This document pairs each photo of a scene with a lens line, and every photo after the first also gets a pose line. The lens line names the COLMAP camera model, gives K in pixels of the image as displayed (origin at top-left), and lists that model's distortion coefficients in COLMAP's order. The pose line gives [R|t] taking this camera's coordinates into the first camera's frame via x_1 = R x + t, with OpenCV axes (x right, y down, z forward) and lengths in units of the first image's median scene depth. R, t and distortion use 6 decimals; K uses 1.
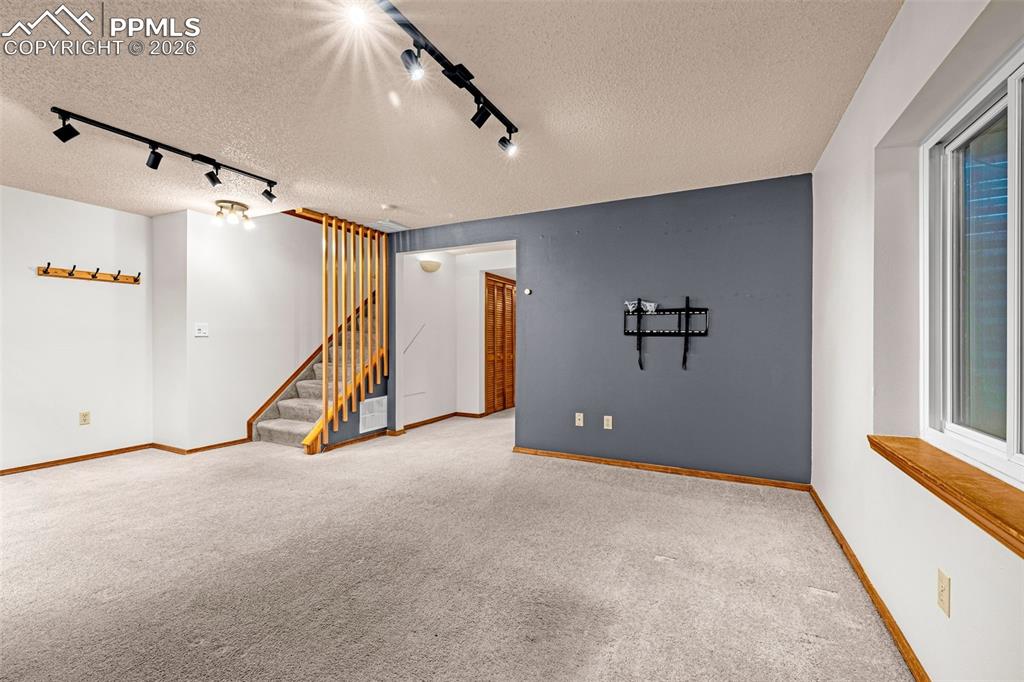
lens RADIAL K [[426.0, 0, 512.0], [0, 426.0, 340.2], [0, 0, 1]] dist [-0.000965, -0.000273]
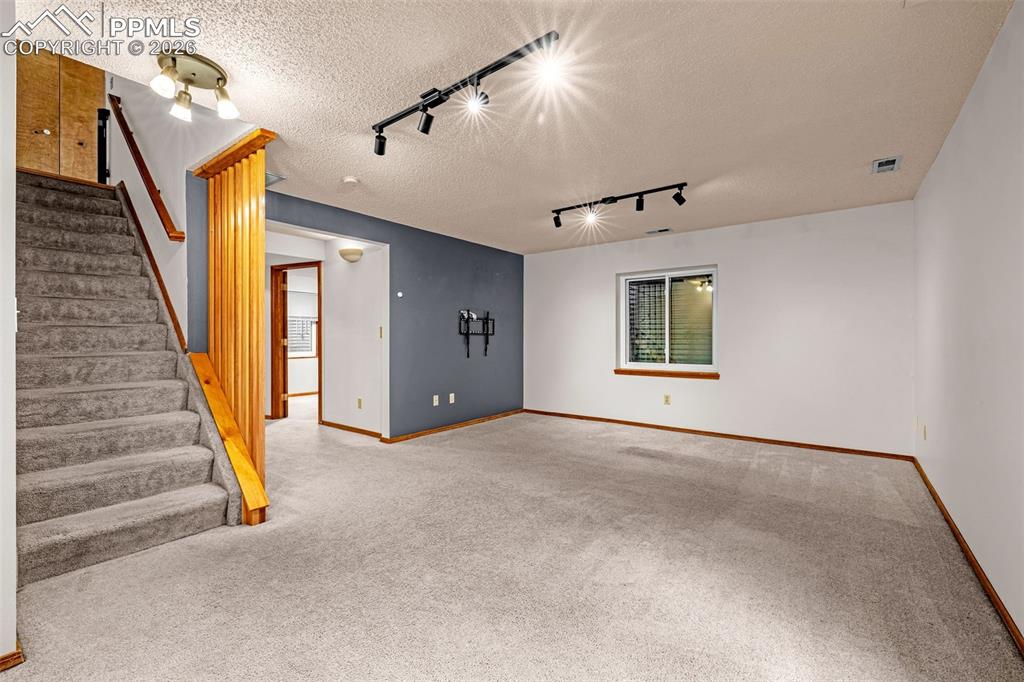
lens RADIAL K [[426.0, 0, 513.0], [0, 426.0, 337.8], [0, 0, 1]] dist [-0.000965, -0.000273]
pose [[0.191191, -0.005501, 0.981537, -1.115327], [0.002557, 0.999984, 0.005106, -0.007978], [-0.981550, 0.001533, 0.191202, 0.564456]]
